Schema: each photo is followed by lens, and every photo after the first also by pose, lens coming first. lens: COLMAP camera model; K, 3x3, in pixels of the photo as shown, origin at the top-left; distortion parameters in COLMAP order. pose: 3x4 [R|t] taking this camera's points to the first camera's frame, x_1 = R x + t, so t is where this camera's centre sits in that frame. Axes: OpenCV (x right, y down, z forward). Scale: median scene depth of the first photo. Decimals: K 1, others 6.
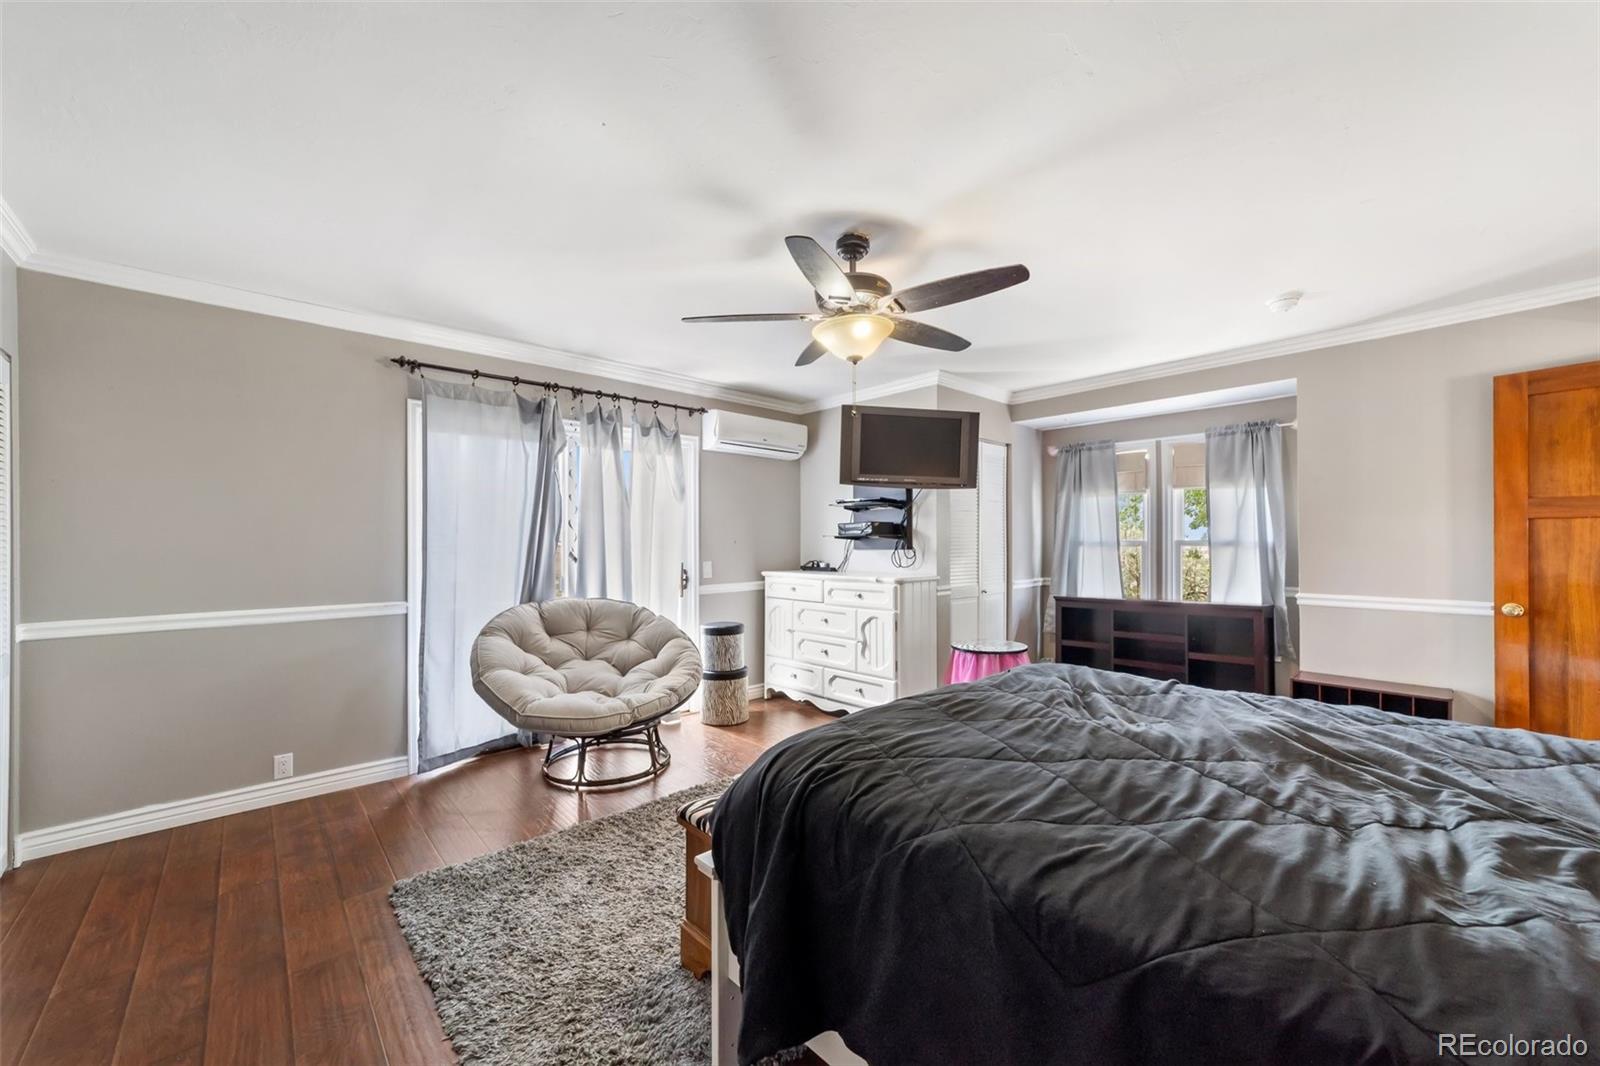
lens RADIAL K [[619.8, 0, 804.9], [0, 619.8, 549.9], [0, 0, 1]] dist [-0.021879, 0.006961]
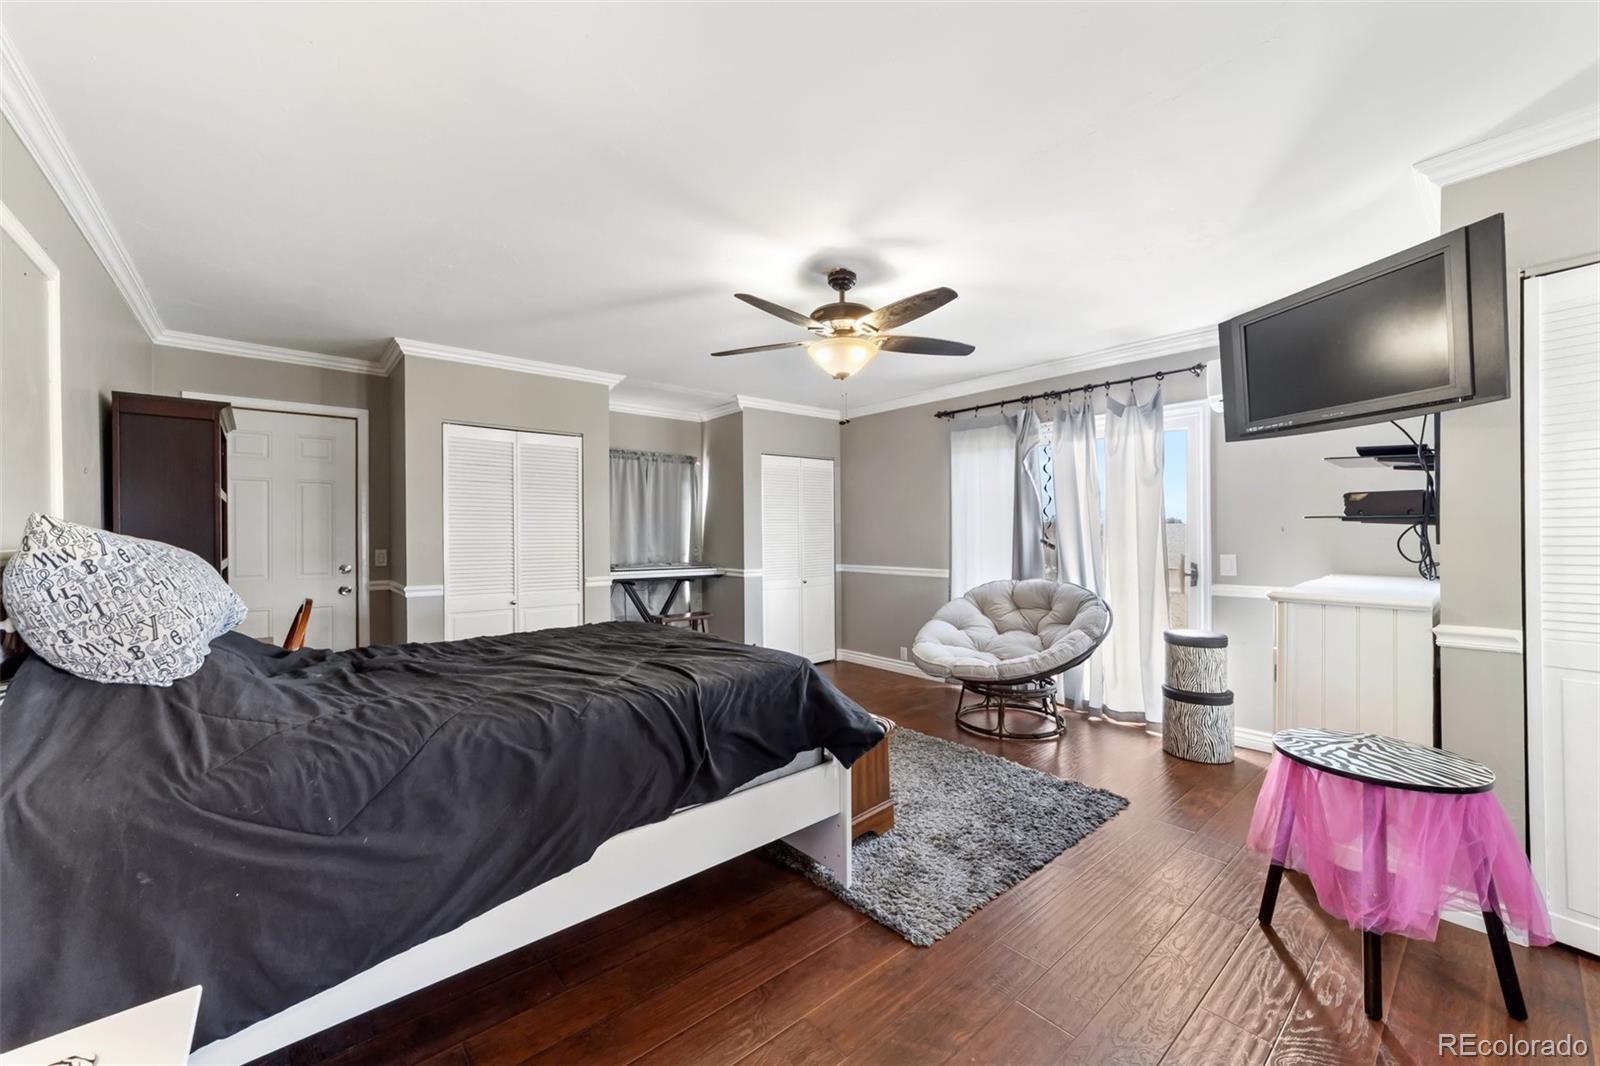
lens RADIAL K [[611.2, 0, 800.0], [0, 611.2, 533.0], [0, 0, 1]] dist [-0.020815, -0.000021]
pose [[-0.046873, 0.007166, -0.998875, 0.734572], [-0.002986, 0.999969, 0.007314, -0.014468], [0.998896, 0.003325, -0.046850, 0.585954]]
